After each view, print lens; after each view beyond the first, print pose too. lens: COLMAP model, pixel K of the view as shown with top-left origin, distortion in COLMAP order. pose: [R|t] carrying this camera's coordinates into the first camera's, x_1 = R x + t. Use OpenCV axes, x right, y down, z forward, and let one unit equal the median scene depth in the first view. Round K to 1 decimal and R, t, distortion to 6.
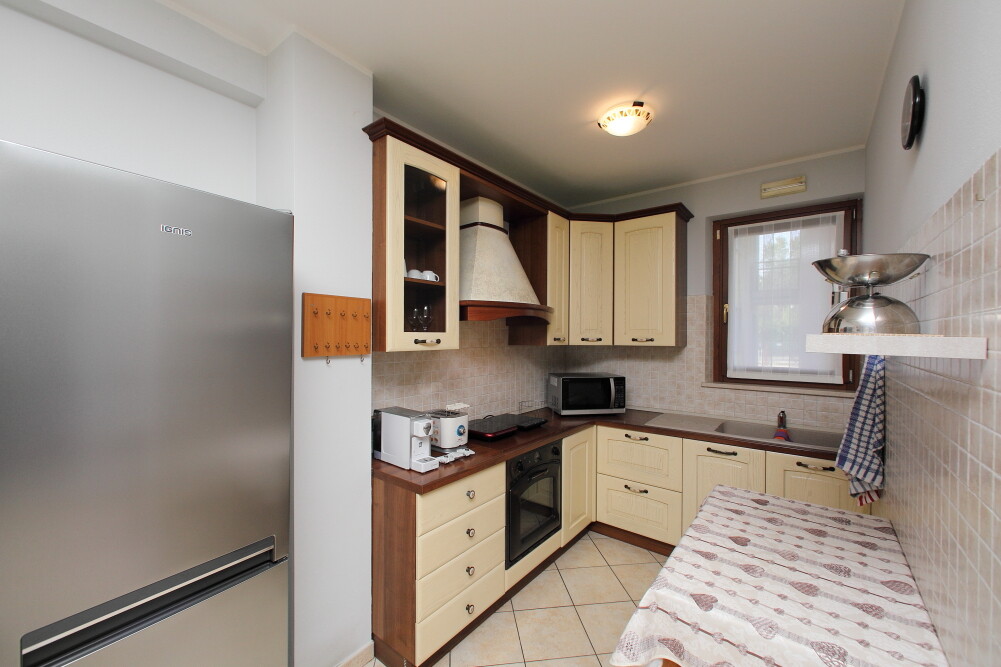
lens RADIAL K [[390.2, 0, 503.6], [0, 390.2, 336.0], [0, 0, 1]] dist [-0.000011, 0.000117]
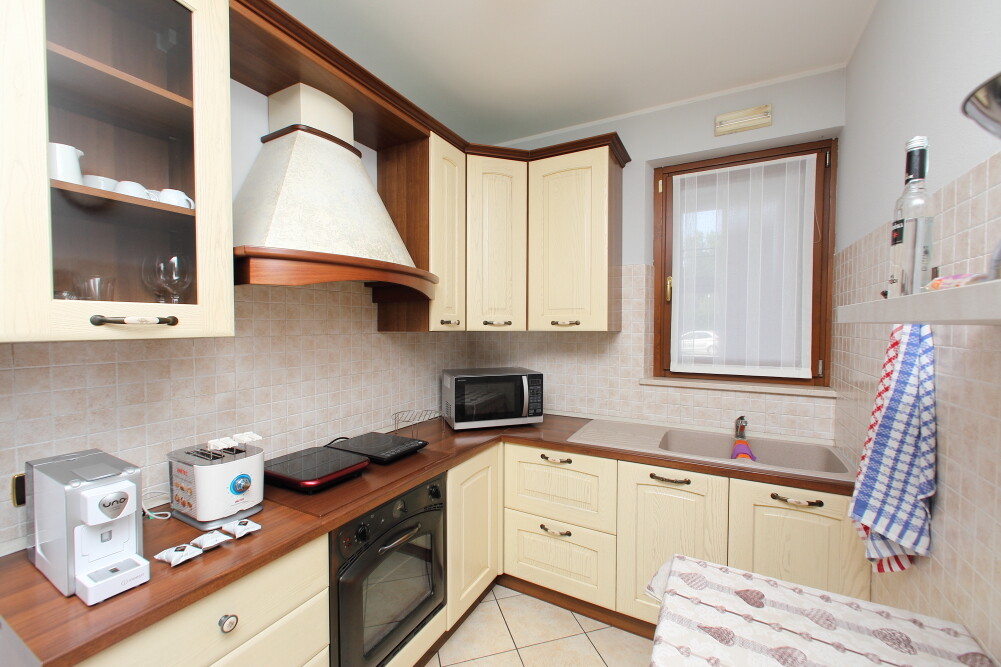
lens RADIAL K [[401.8, 0, 500.5], [0, 401.8, 333.5], [0, 0, 1]] dist [-0.000075, 0.000025]
pose [[0.986884, -0.005638, 0.161331, 0.132323], [0.002256, 0.999774, 0.021142, 0.015298], [-0.161413, -0.020501, 0.986674, 0.318288]]
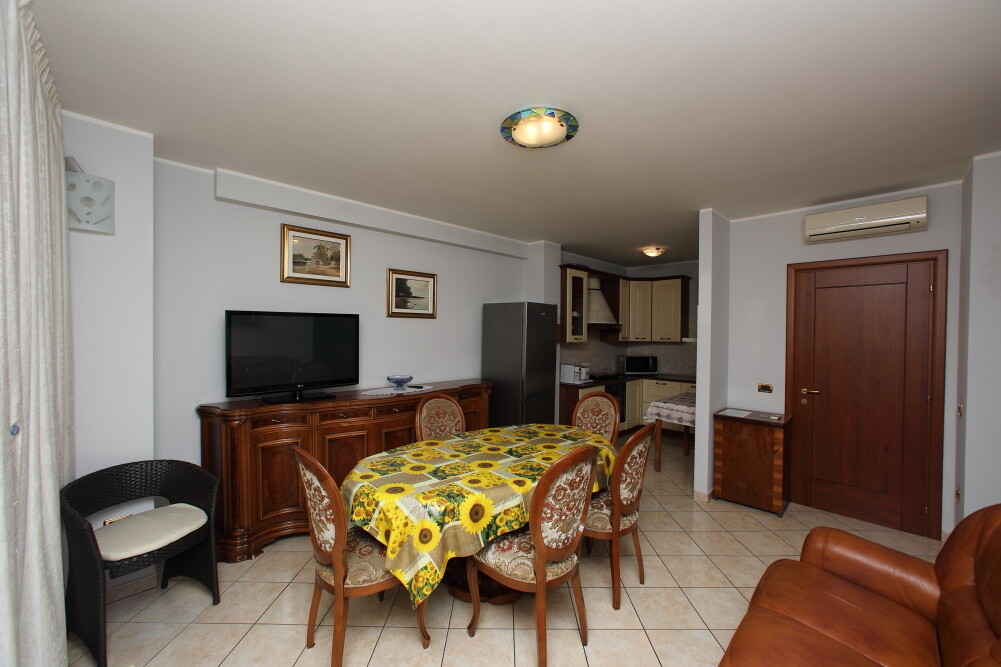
lens RADIAL K [[386.0, 0, 518.6], [0, 386.0, 336.0], [0, 0, 1]] dist [-0.000937, -0.000005]
pose [[0.995072, 0.005214, -0.099018, -0.256829], [-0.004687, 0.999974, 0.005556, -0.014255], [0.099044, -0.005065, 0.995070, -1.314384]]
